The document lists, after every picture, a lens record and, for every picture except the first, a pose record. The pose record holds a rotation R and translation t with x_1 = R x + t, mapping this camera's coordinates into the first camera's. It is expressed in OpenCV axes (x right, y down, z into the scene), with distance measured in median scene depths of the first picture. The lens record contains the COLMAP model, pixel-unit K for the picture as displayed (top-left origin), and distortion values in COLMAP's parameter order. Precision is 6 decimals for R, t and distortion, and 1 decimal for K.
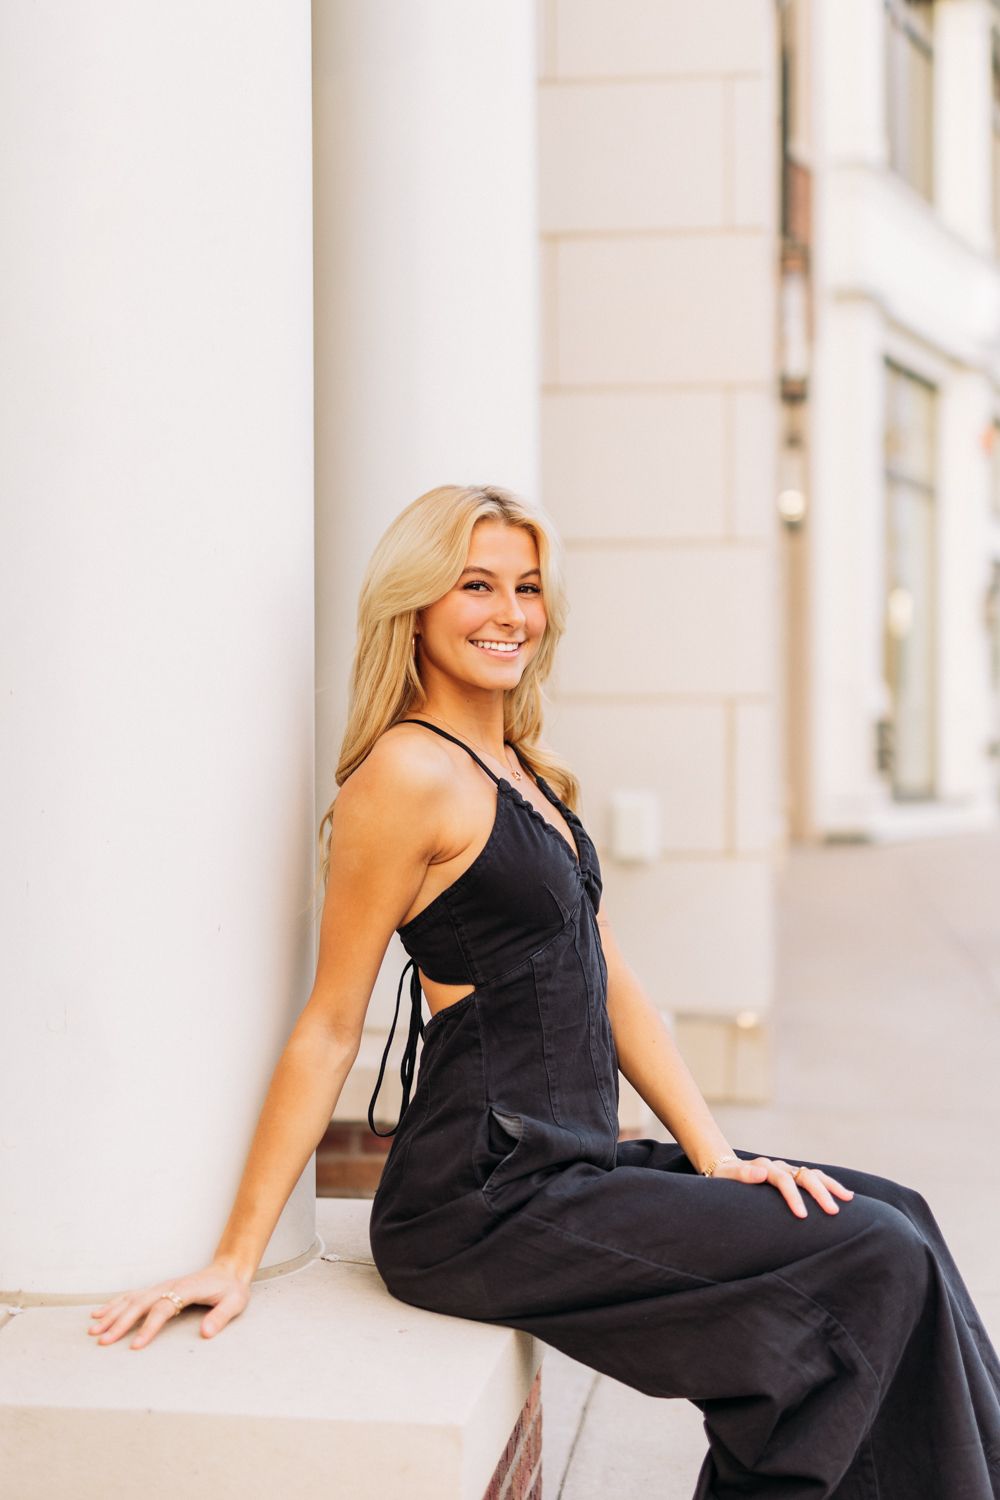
lens RADIAL K [[2231.9, 0, 500.0], [0, 2231.9, 750.0], [0, 0, 1]] dist [-0.092072, 0.006949]
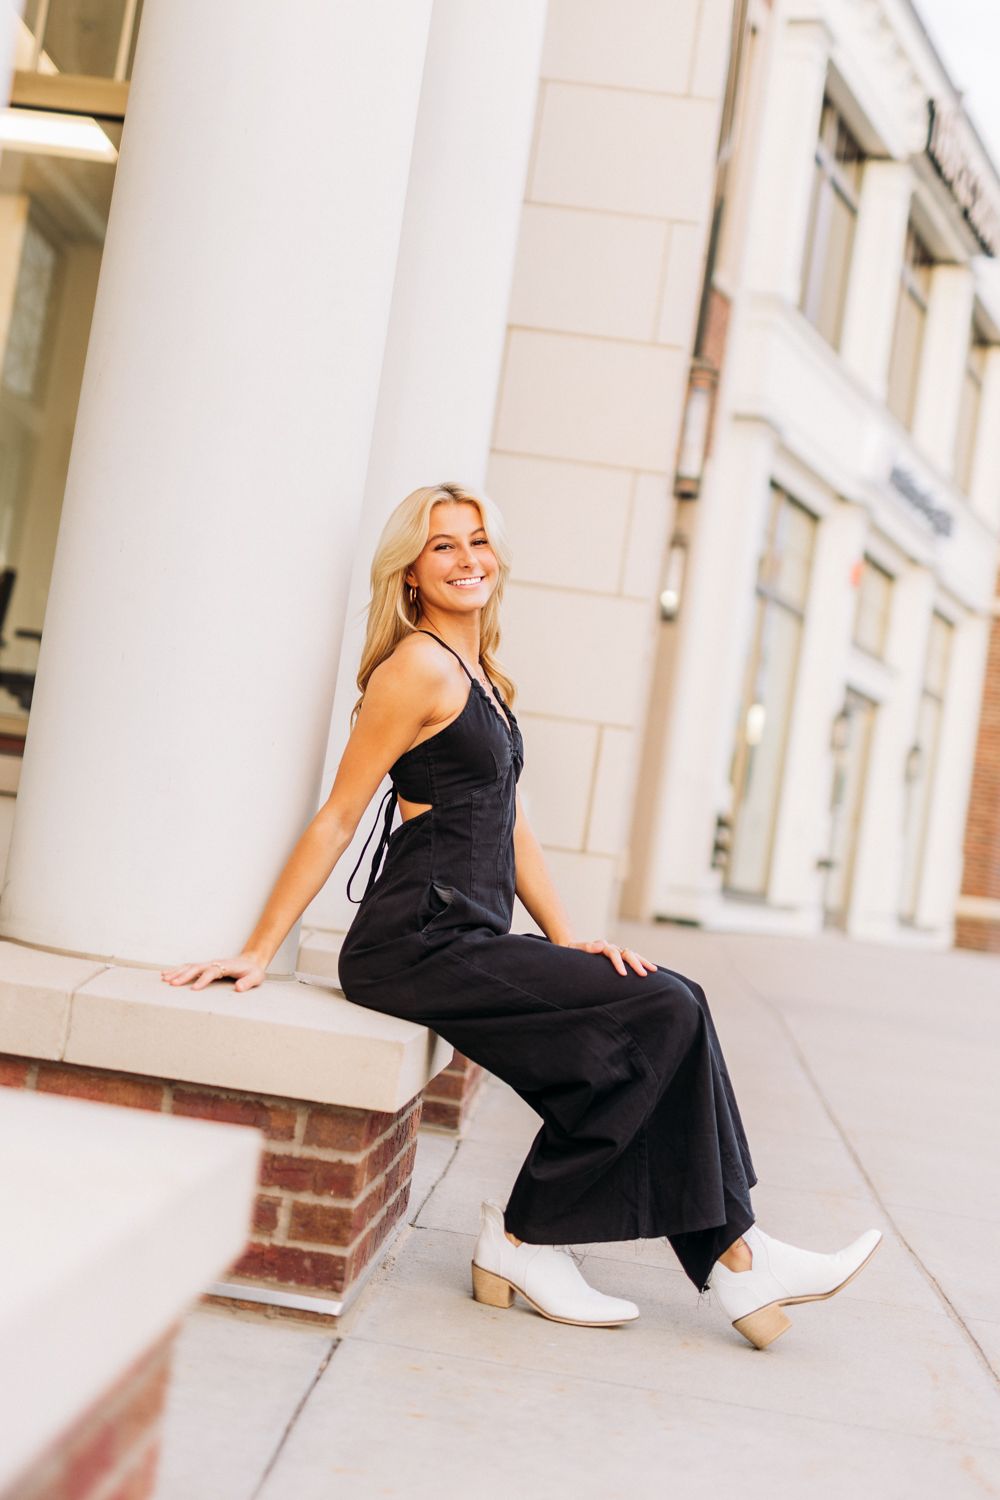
lens RADIAL K [[2231.9, 0, 500.0], [0, 2231.9, 750.0], [0, 0, 1]] dist [-0.092072, 0.006949]
pose [[0.987497, 0.143826, 0.064520, -0.071808], [-0.141407, 0.989117, -0.040636, 0.127040], [-0.069662, 0.031005, 0.997089, -0.547977]]
